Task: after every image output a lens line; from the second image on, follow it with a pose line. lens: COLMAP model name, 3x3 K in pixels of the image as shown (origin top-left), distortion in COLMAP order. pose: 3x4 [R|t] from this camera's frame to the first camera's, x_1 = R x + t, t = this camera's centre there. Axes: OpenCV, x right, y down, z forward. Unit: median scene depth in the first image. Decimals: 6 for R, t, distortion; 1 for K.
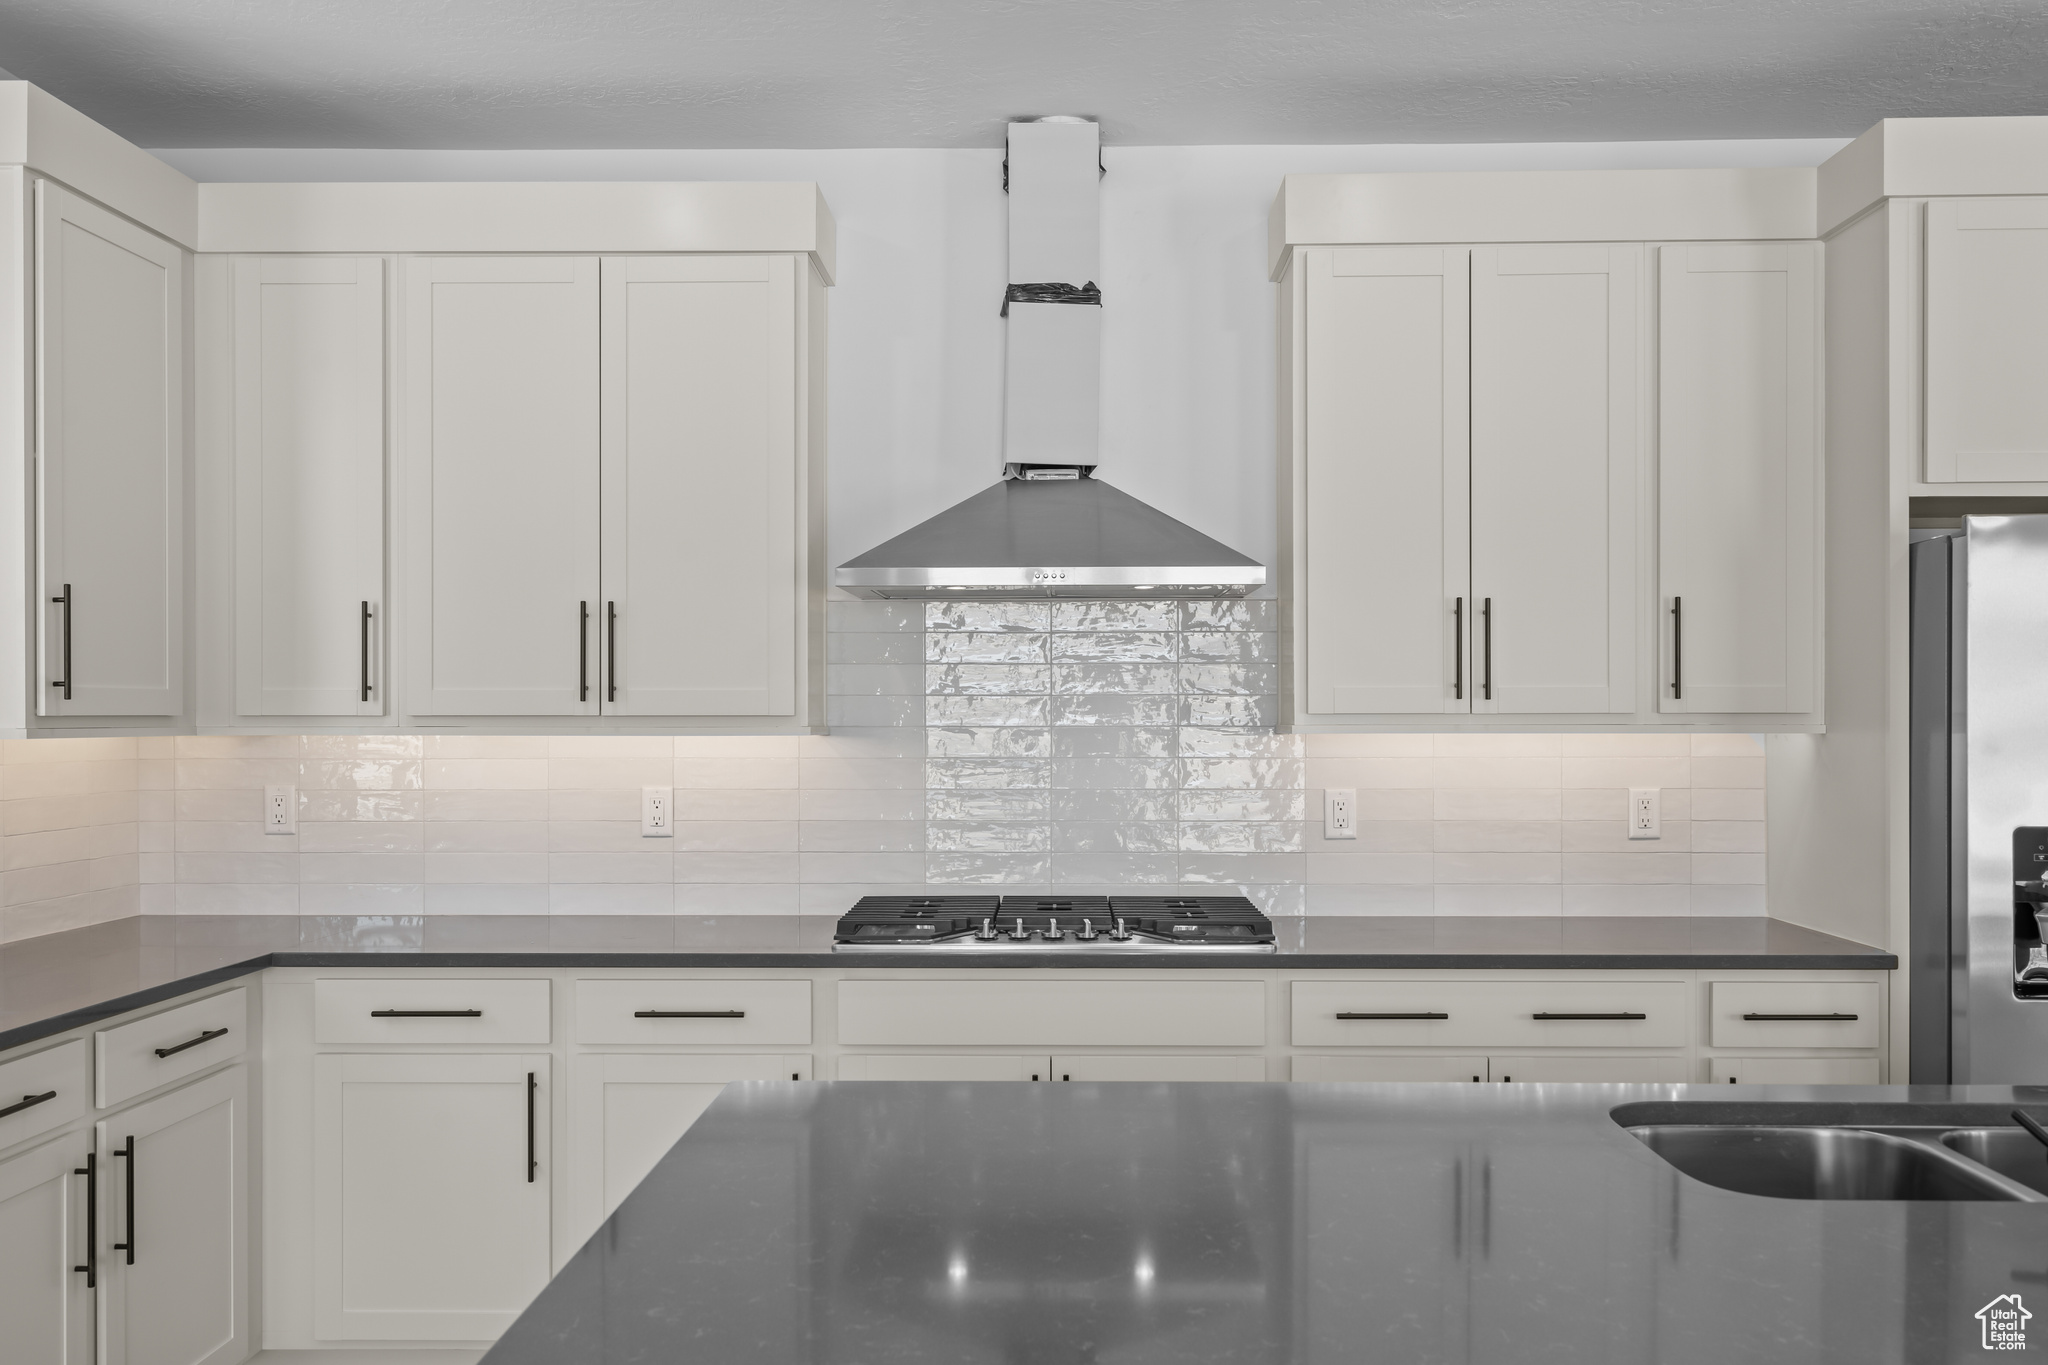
lens RADIAL K [[1680.7, 0, 1029.4], [0, 1680.7, 721.4], [0, 0, 1]] dist [0.003288, 0.001349]
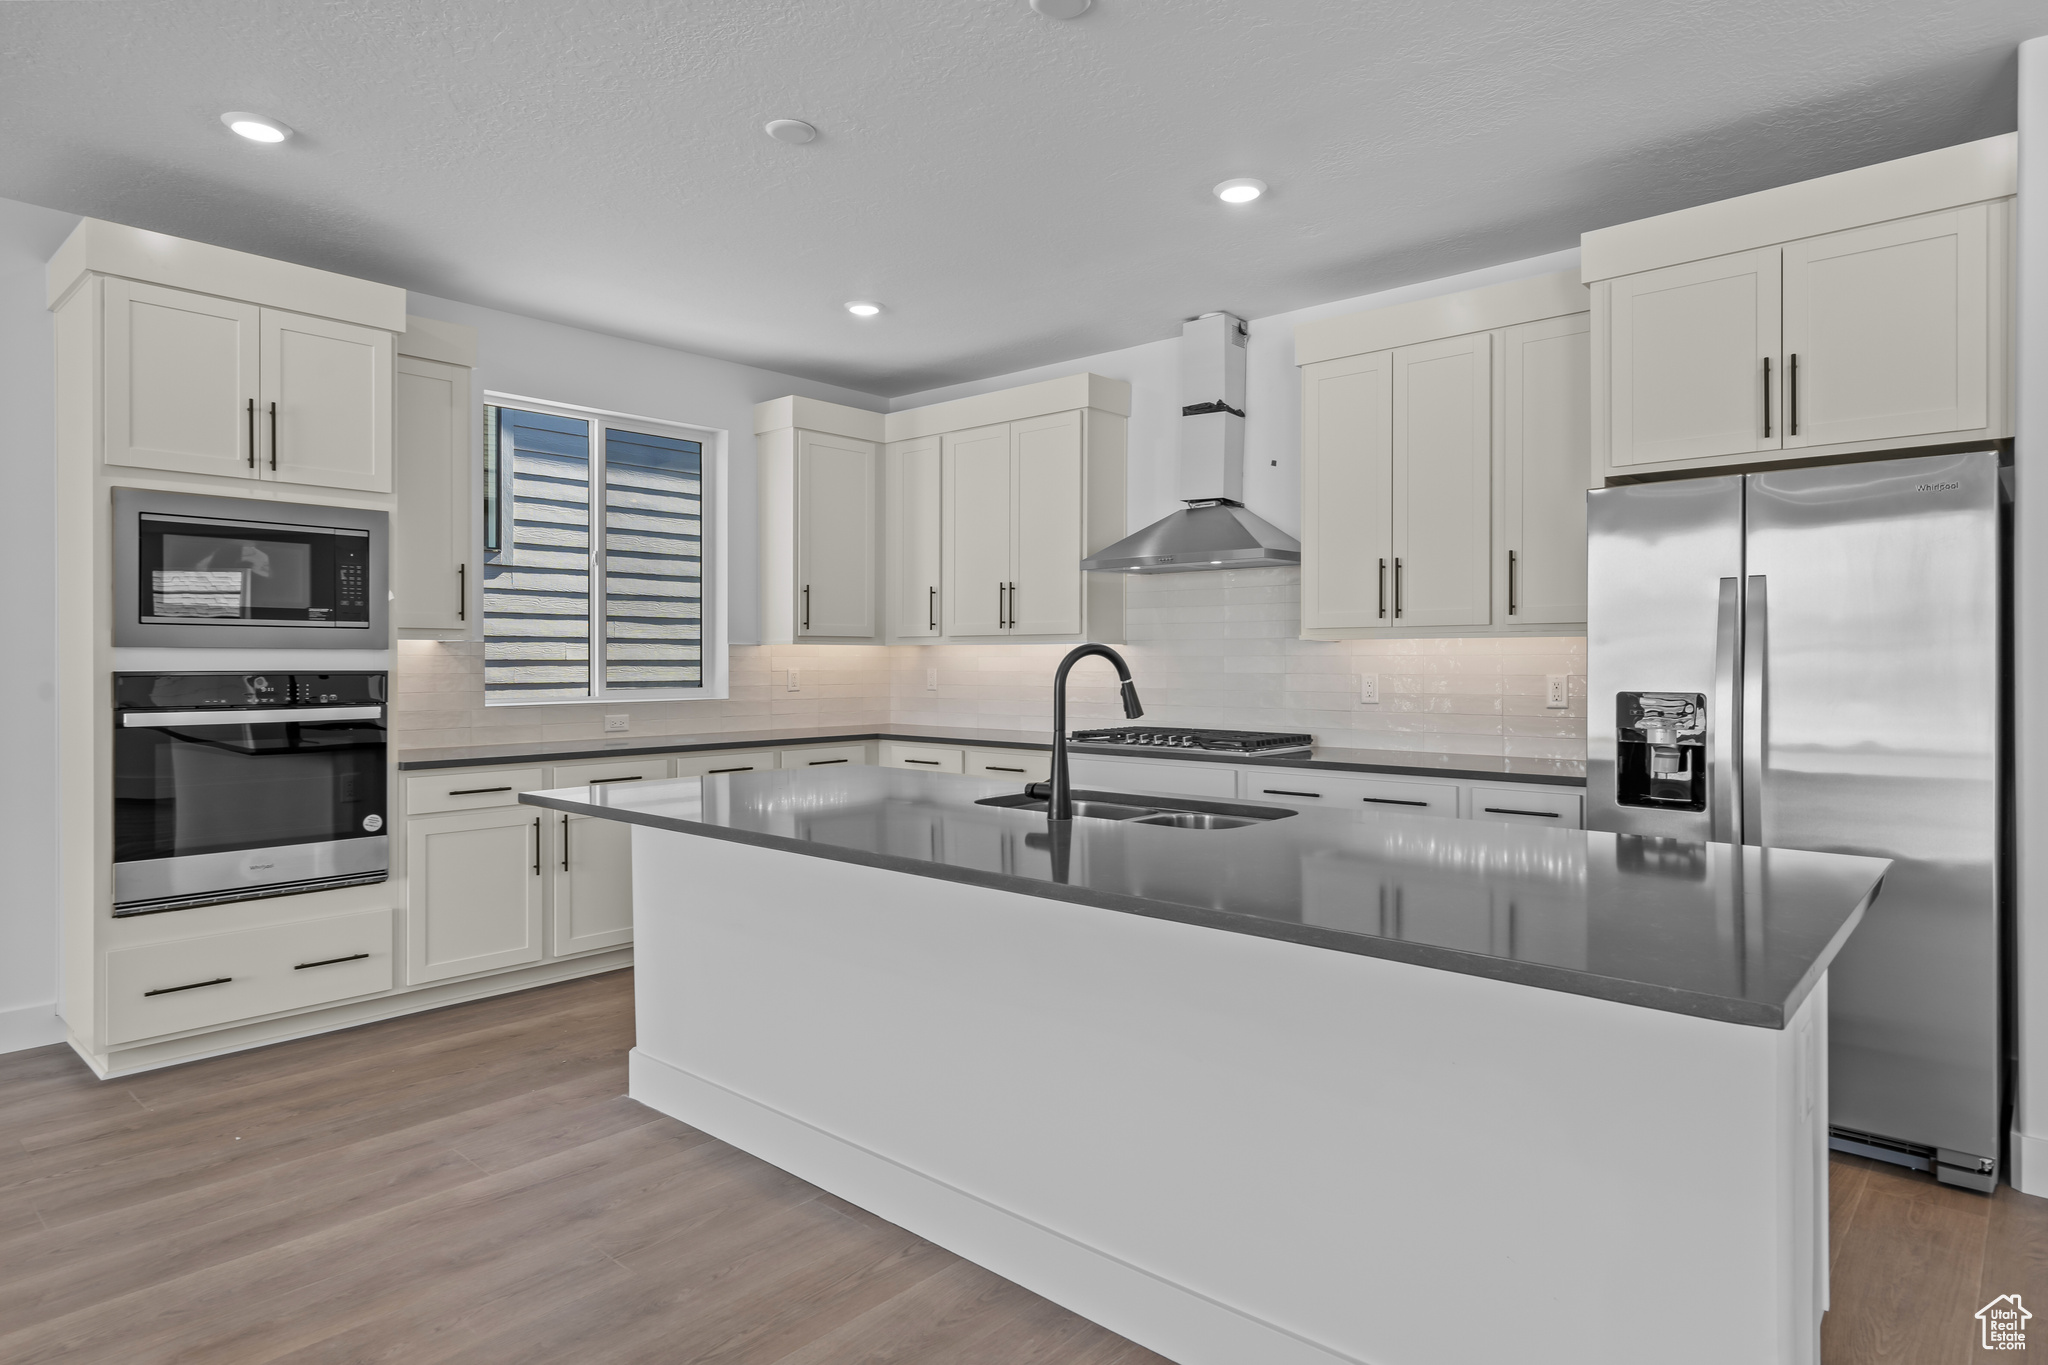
lens RADIAL K [[1149.4, 0, 1032.2], [0, 1149.4, 663.0], [0, 0, 1]] dist [0.005752, 0.000682]
pose [[0.765189, 0.002671, -0.643800, 0.730355], [-0.003614, 0.999993, -0.000147, 0.033227], [0.643796, 0.002439, 0.765194, -0.116776]]
